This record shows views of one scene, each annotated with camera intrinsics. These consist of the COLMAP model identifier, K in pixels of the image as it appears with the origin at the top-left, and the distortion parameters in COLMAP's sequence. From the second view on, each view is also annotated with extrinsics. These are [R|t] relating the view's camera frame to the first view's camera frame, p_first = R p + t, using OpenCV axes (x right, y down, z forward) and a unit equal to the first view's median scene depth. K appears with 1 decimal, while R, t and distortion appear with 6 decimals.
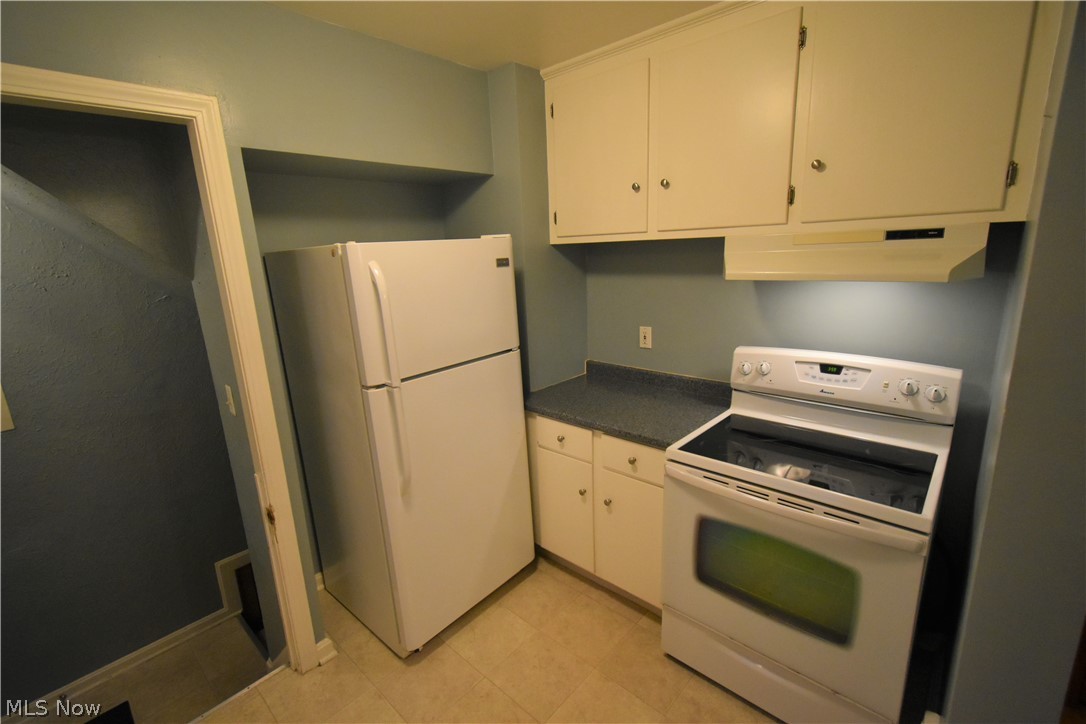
lens RADIAL K [[479.5, 0, 548.3], [0, 479.5, 362.0], [0, 0, 1]] dist [0.001645, -0.000855]
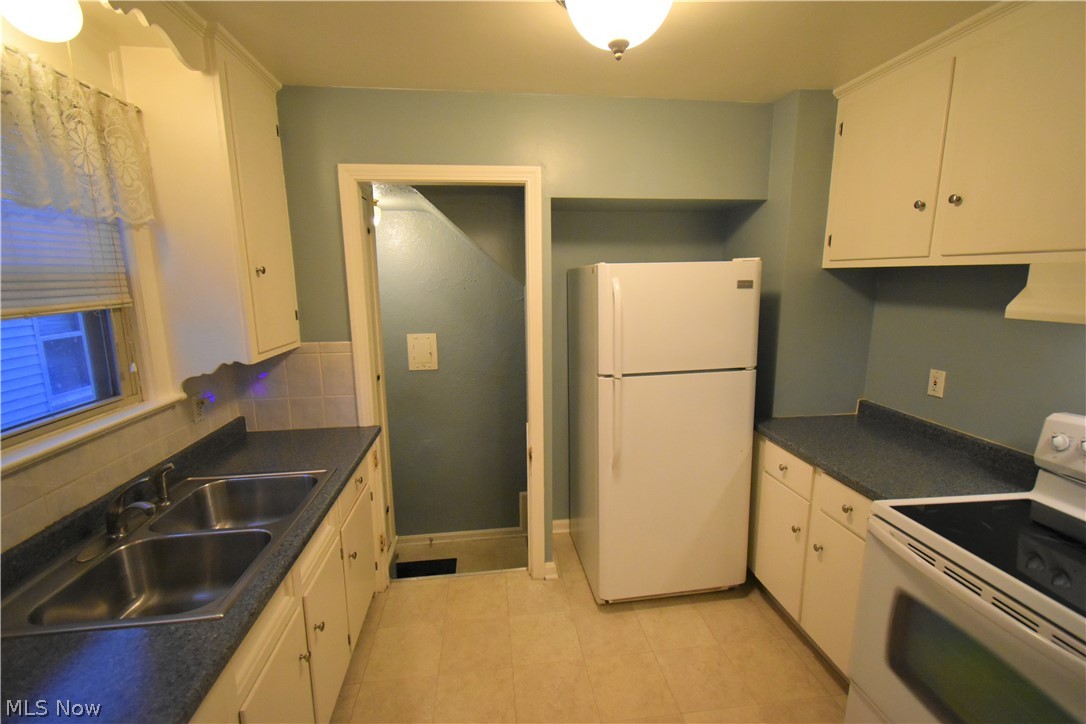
lens RADIAL K [[479.5, 0, 547.5], [0, 479.5, 362.5], [0, 0, 1]] dist [0.001645, -0.000855]
pose [[0.760011, 0.147807, -0.632879, 0.257095], [-0.171157, 0.984939, 0.024492, 0.009117], [0.626967, 0.089707, 0.773863, -0.066102]]
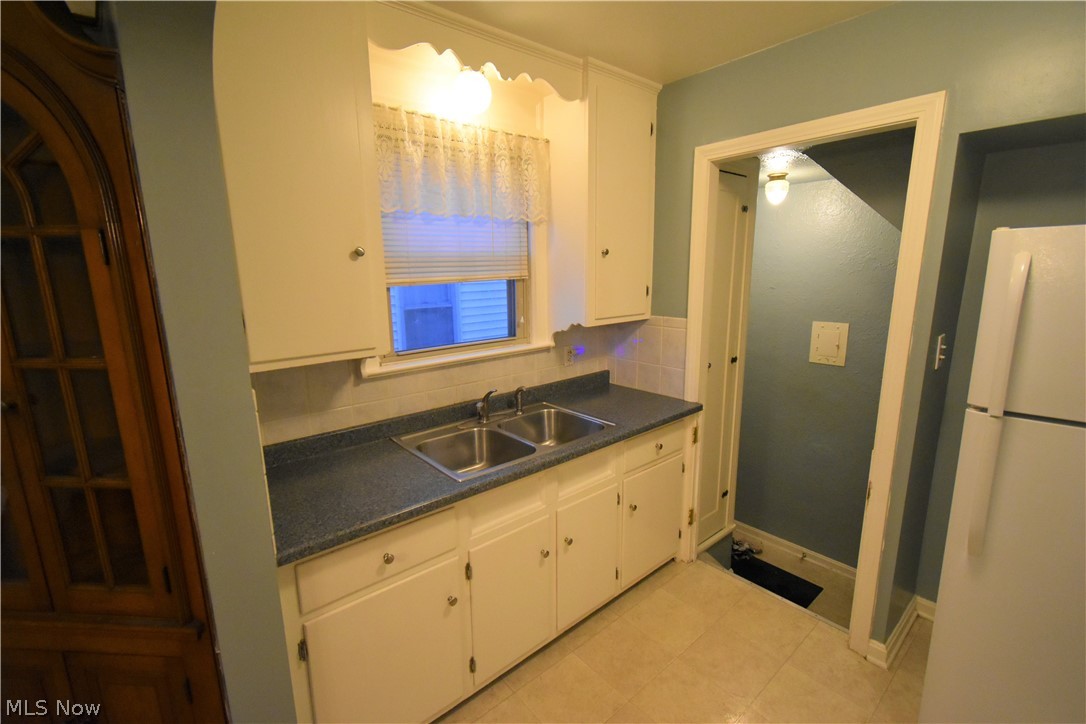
lens RADIAL K [[479.5, 0, 545.6], [0, 479.5, 361.7], [0, 0, 1]] dist [0.001645, -0.000855]
pose [[-0.124904, 0.237575, -0.963305, 0.387238], [-0.208413, 0.942964, 0.259582, -0.062938], [0.970032, 0.233189, -0.068266, 0.261431]]
